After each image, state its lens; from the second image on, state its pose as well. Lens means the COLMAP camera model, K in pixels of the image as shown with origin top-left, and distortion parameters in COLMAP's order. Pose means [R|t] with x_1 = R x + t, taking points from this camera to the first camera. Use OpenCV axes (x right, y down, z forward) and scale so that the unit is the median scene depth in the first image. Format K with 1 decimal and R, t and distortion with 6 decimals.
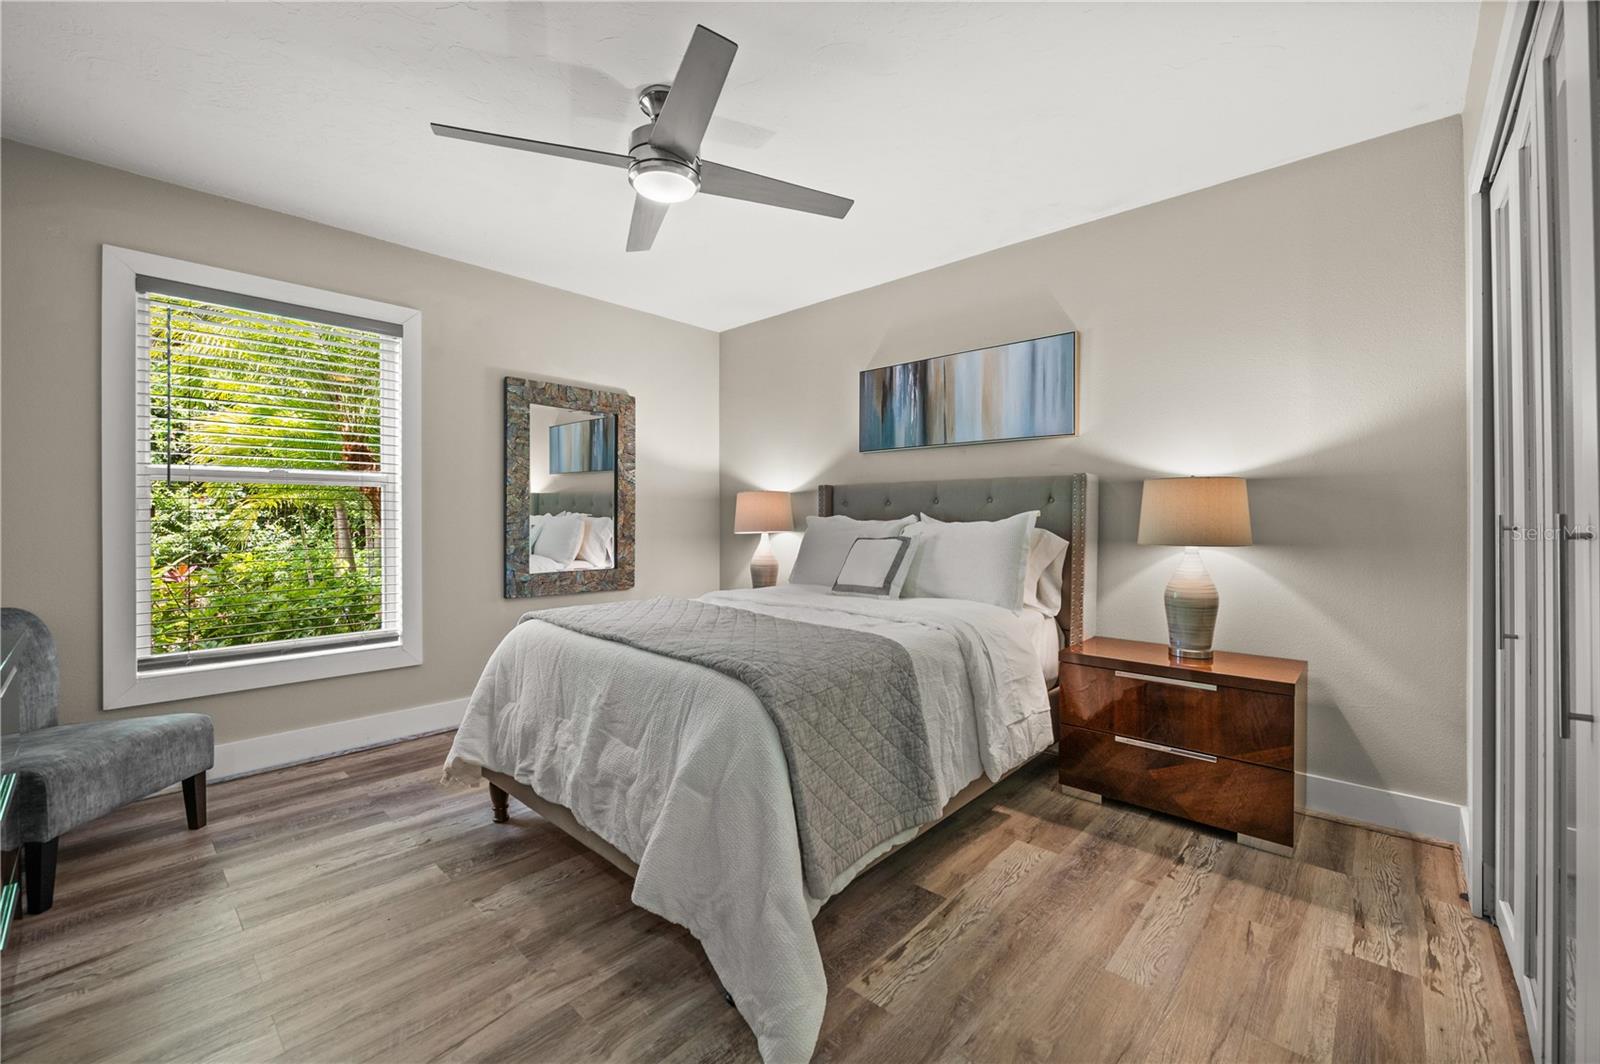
lens RADIAL K [[647.4, 0, 799.4], [0, 647.4, 520.0], [0, 0, 1]] dist [-0.007623, 0.001076]
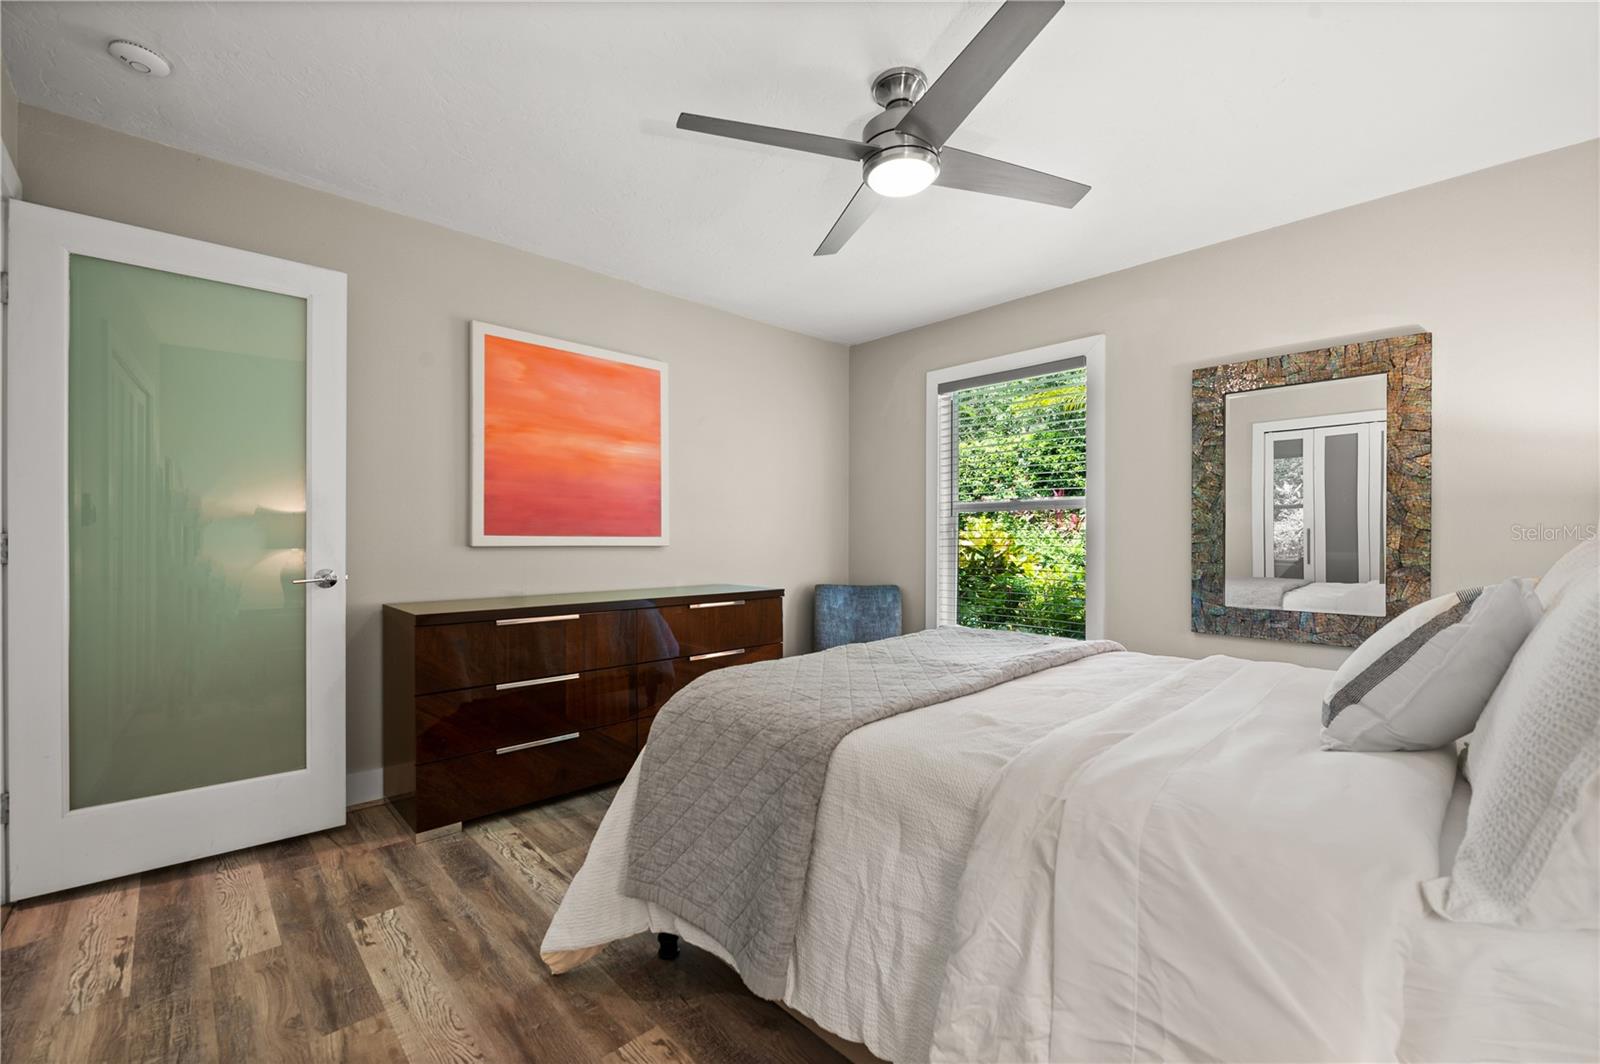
lens RADIAL K [[647.4, 0, 797.5], [0, 647.4, 533.4], [0, 0, 1]] dist [-0.007623, 0.001076]
pose [[-0.068531, 0.000520, -0.997649, 0.421366], [-0.003401, 0.999994, 0.000755, -0.005778], [0.997643, 0.003445, -0.068529, 0.526104]]
